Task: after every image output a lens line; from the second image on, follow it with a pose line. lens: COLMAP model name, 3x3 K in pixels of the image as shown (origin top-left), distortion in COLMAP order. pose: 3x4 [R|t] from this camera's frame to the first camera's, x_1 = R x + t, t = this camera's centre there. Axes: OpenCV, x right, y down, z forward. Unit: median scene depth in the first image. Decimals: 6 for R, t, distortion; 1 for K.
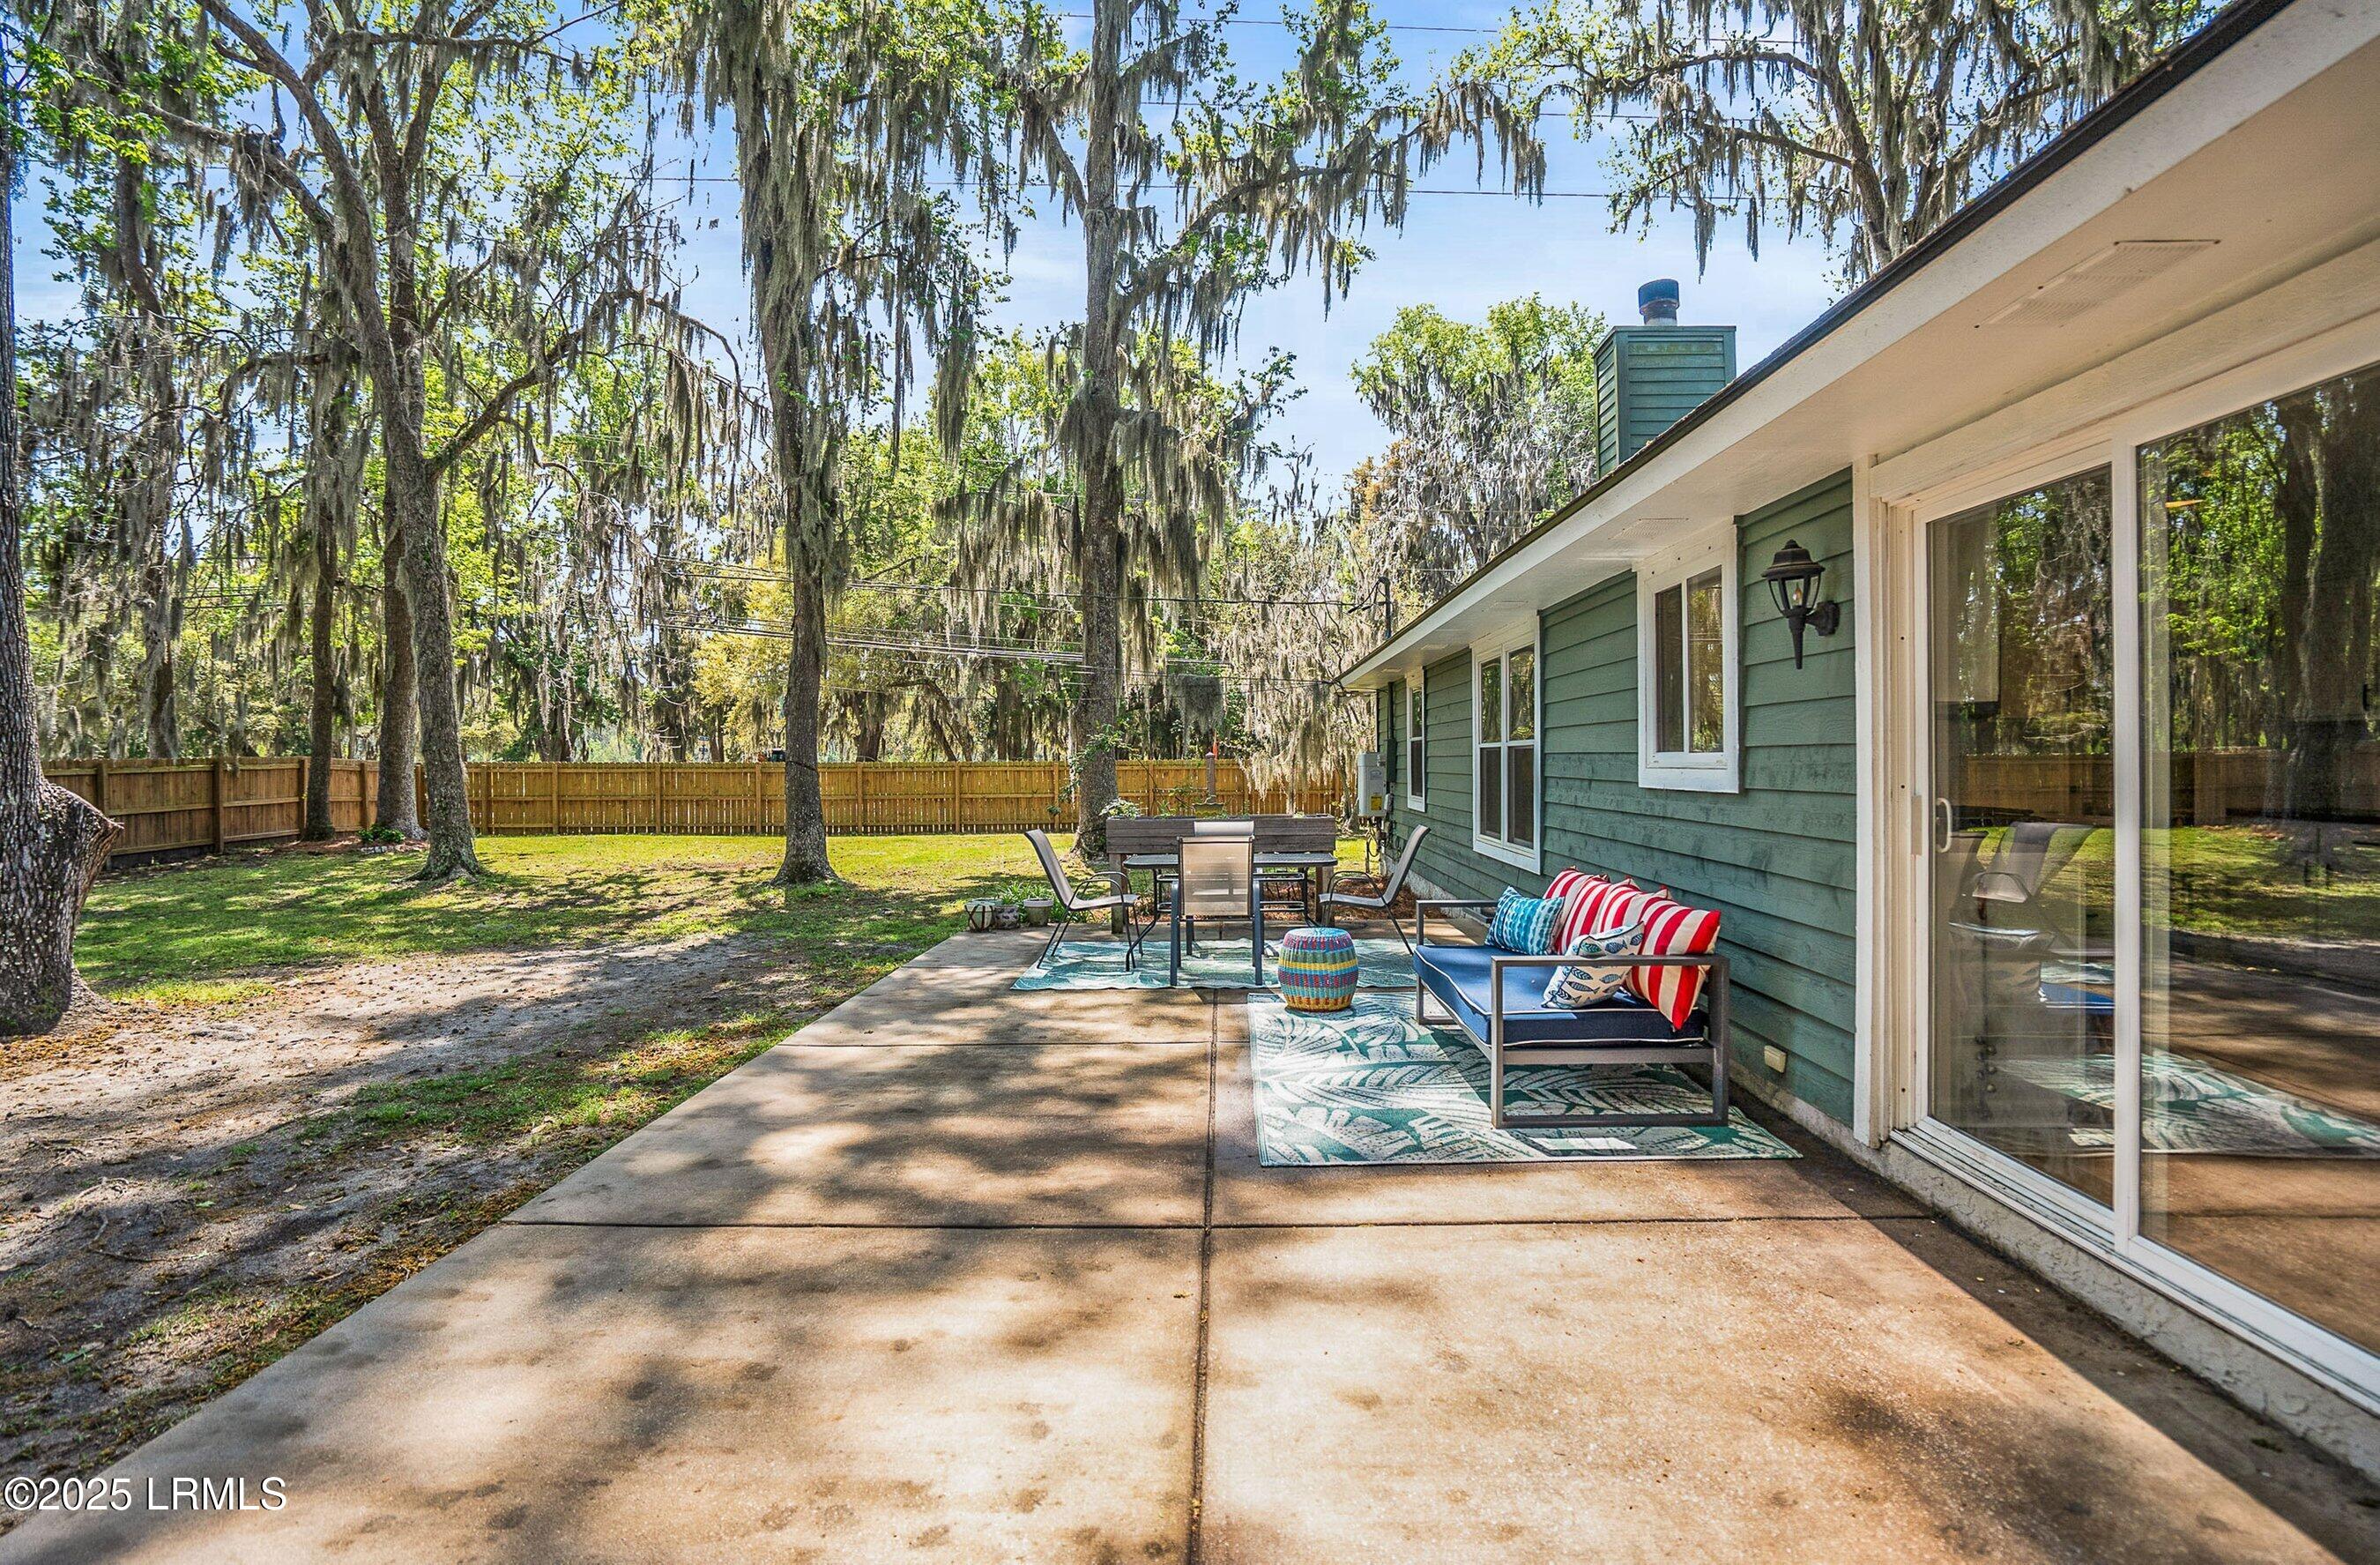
lens RADIAL K [[1116.7, 0, 1195.8], [0, 1116.7, 745.3], [0, 0, 1]] dist [-0.013979, 0.001197]
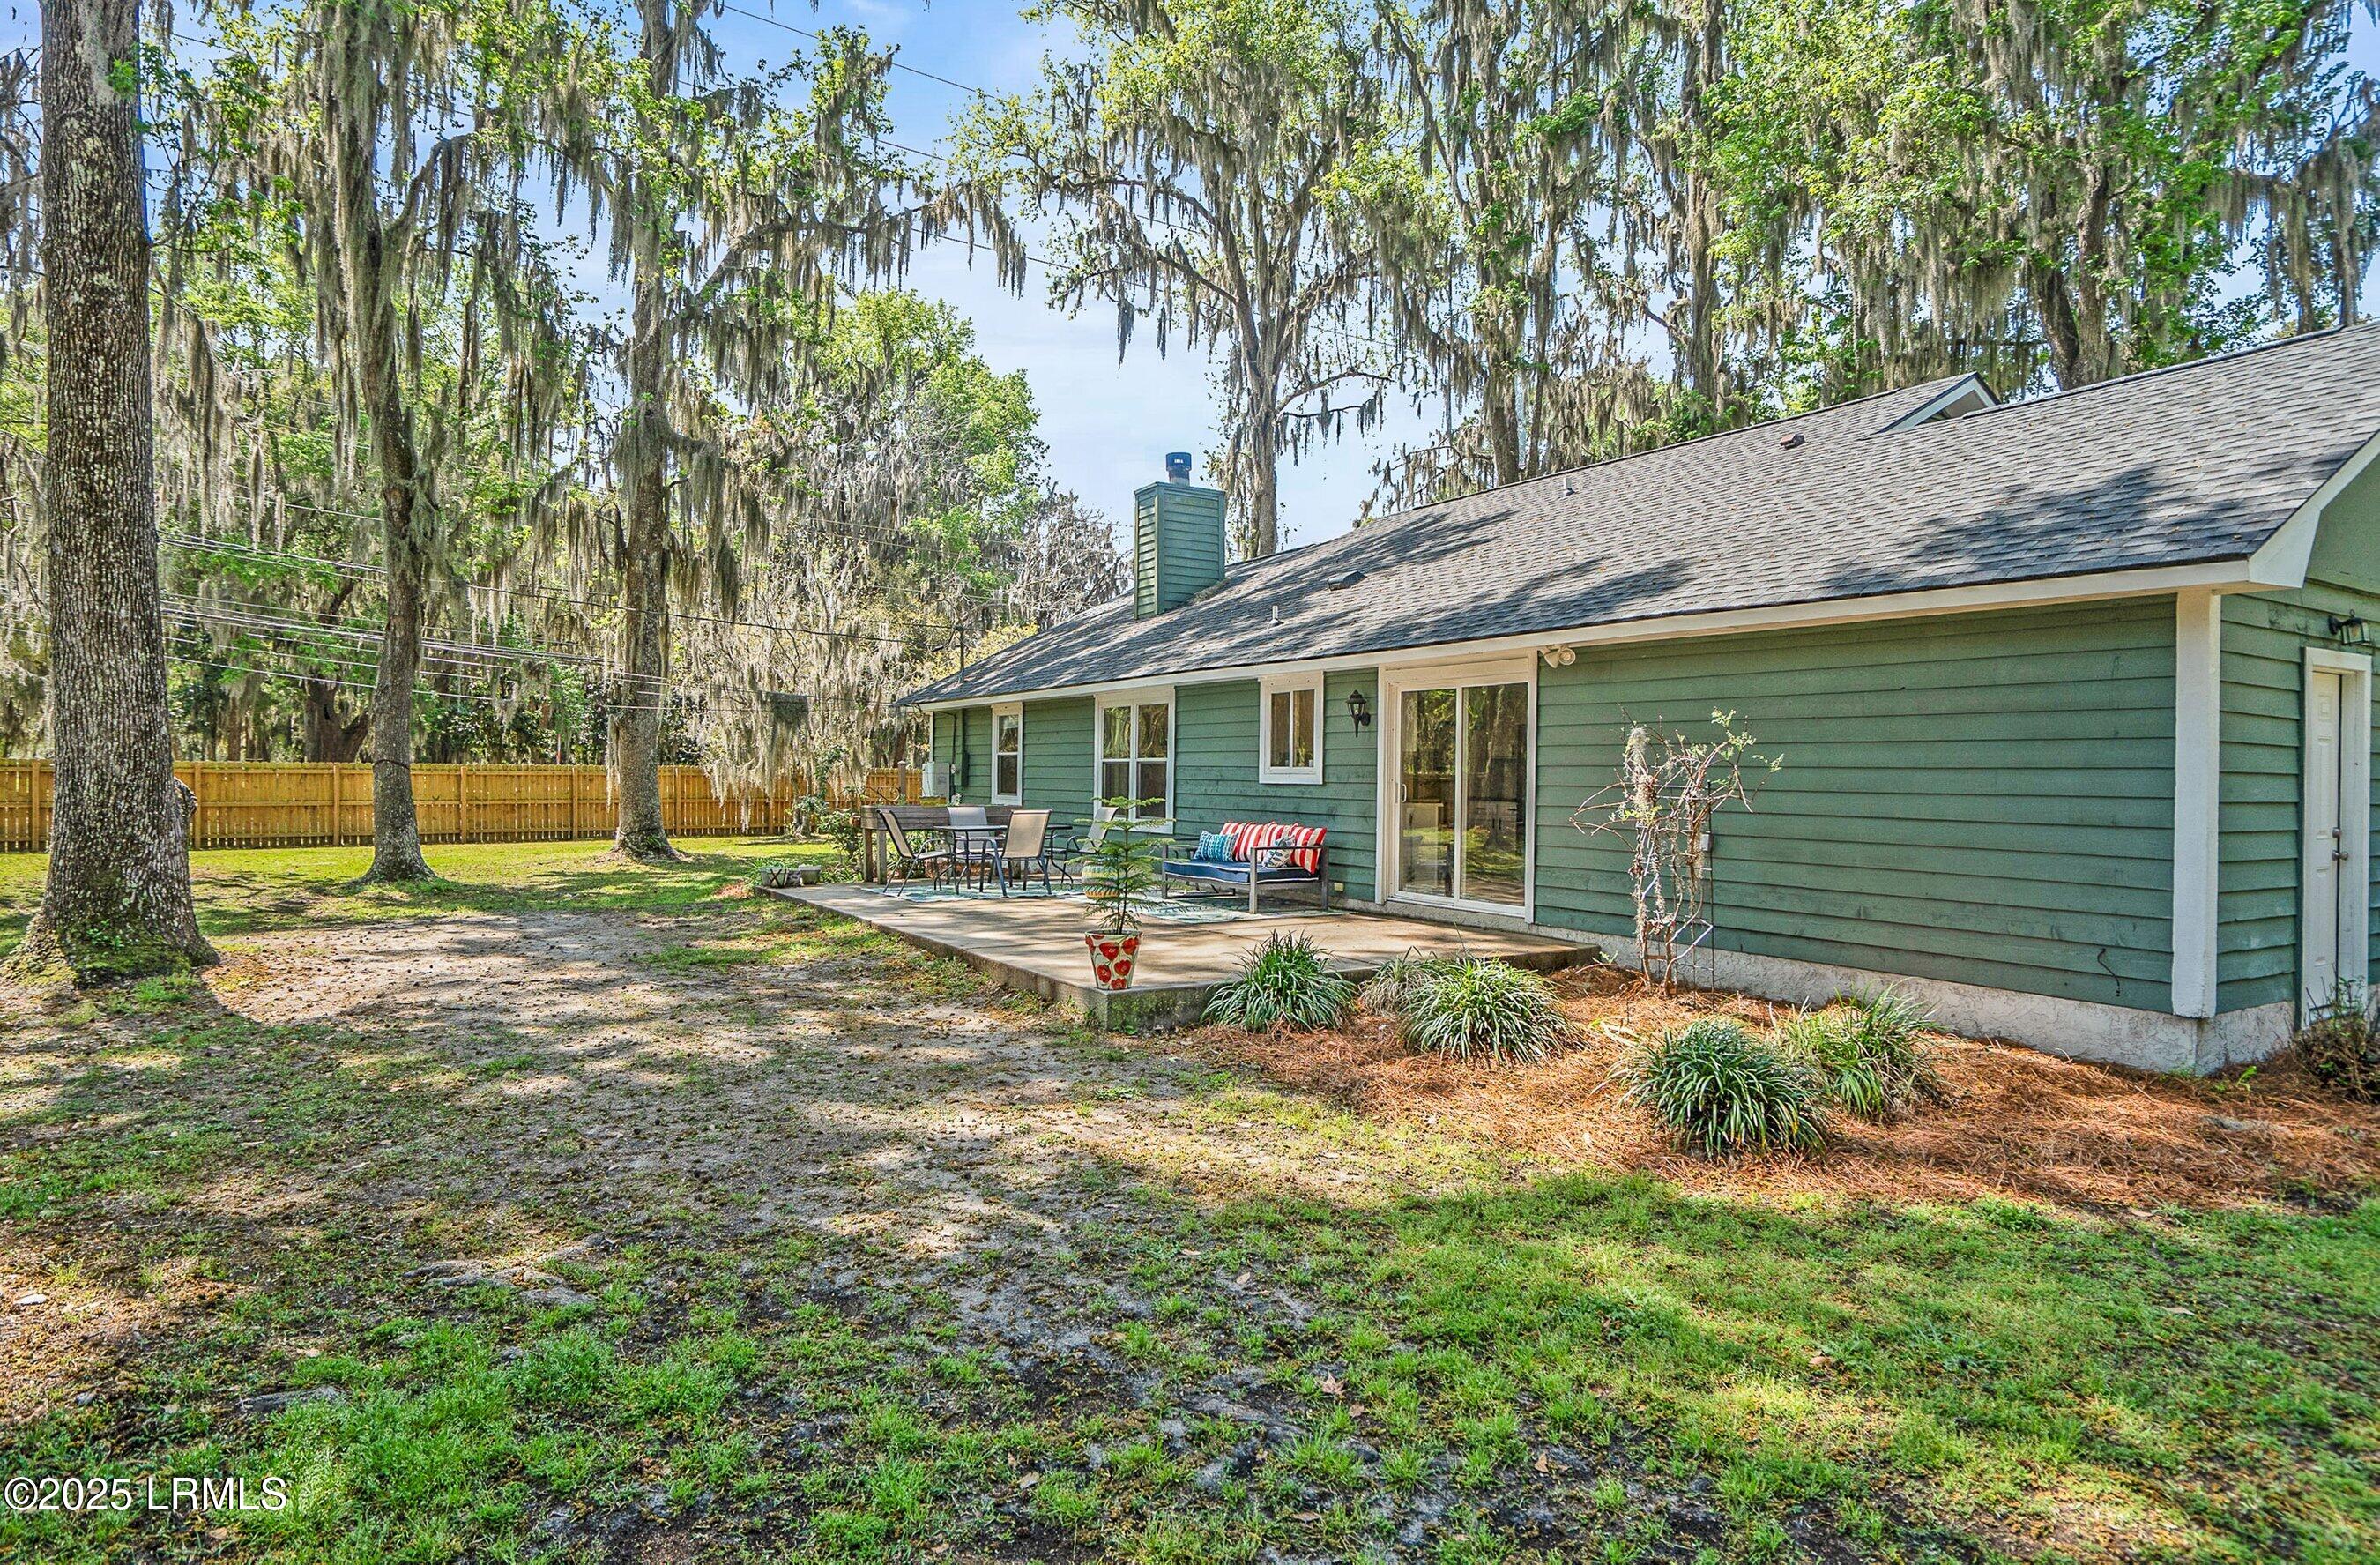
lens RADIAL K [[1311.6, 0, 1190.0], [0, 1311.6, 782.5], [0, 0, 1]] dist [-0.023427, 0.017740]
pose [[0.845882, 0.014023, 0.533185, -0.225410], [-0.022128, 0.999716, 0.008812, 0.003448], [-0.532910, -0.019252, 0.845953, -0.223294]]
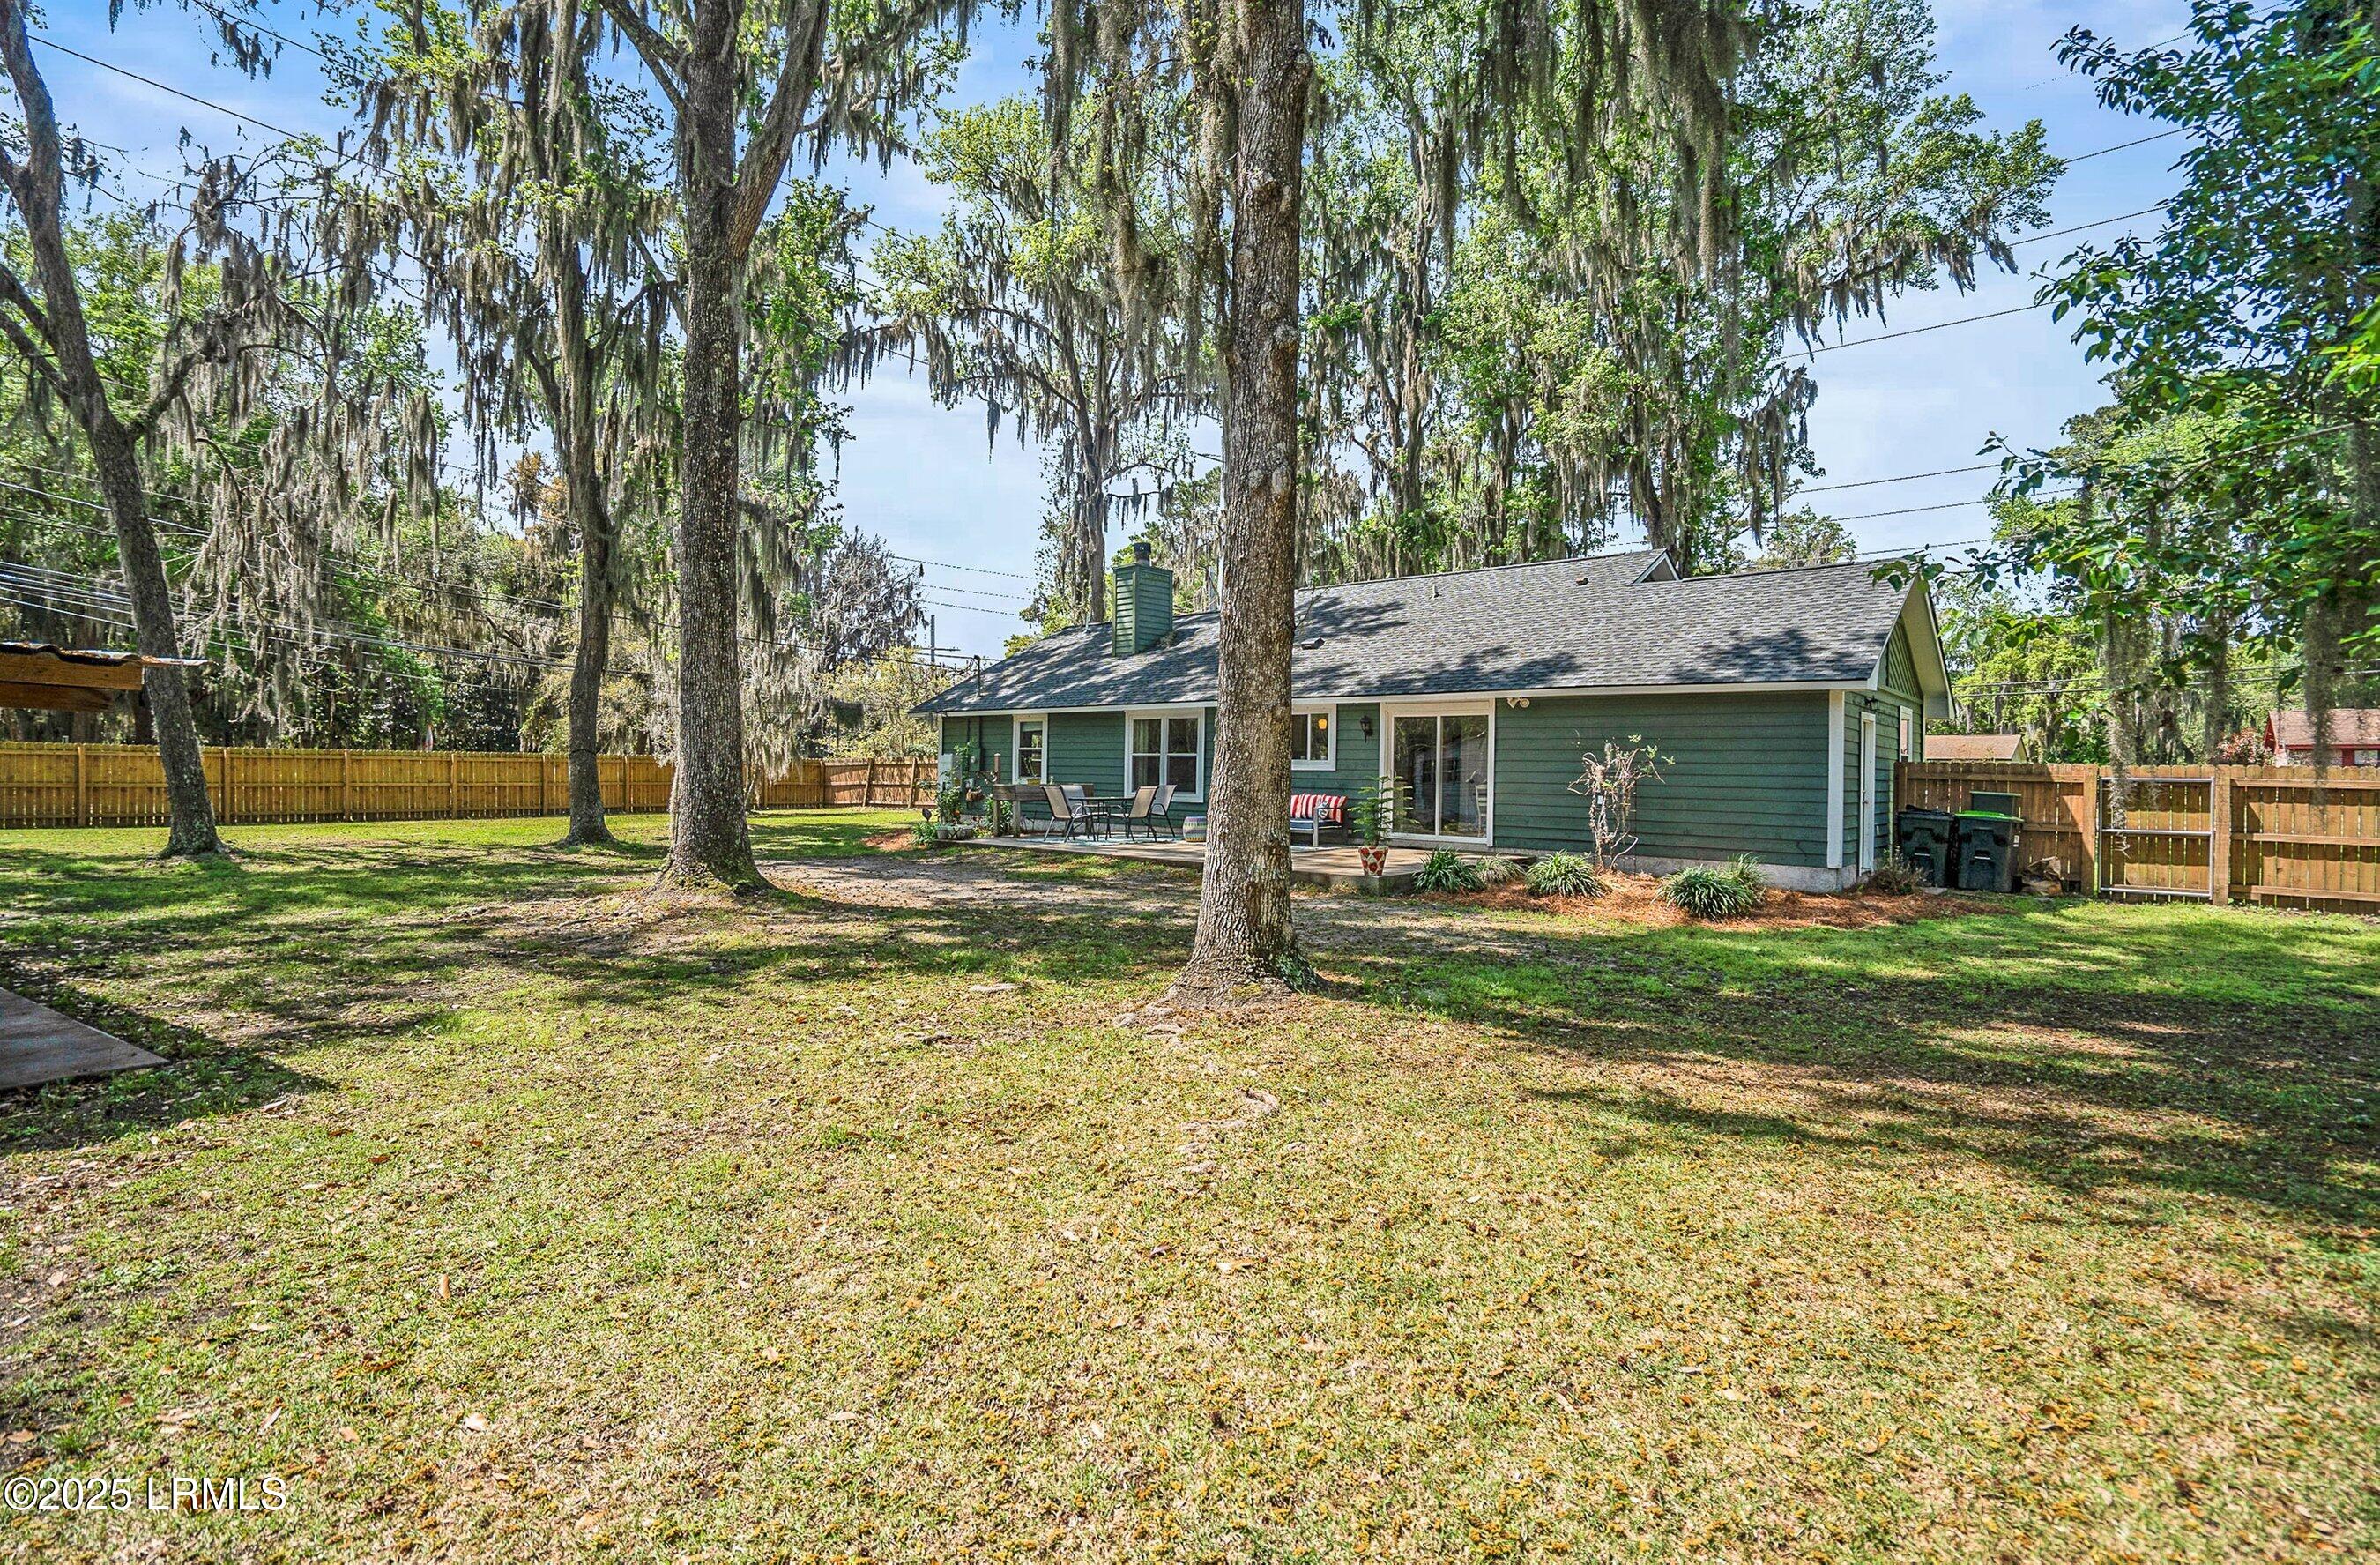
lens RADIAL K [[1097.0, 0, 1200.0], [0, 1097.0, 772.7], [0, 0, 1]] dist [-0.041352, 0.008450]
pose [[0.660021, 0.016143, 0.751074, -0.500562], [-0.027528, 0.999617, 0.002706, 0.009292], [-0.750742, -0.022462, 0.660213, -0.223644]]
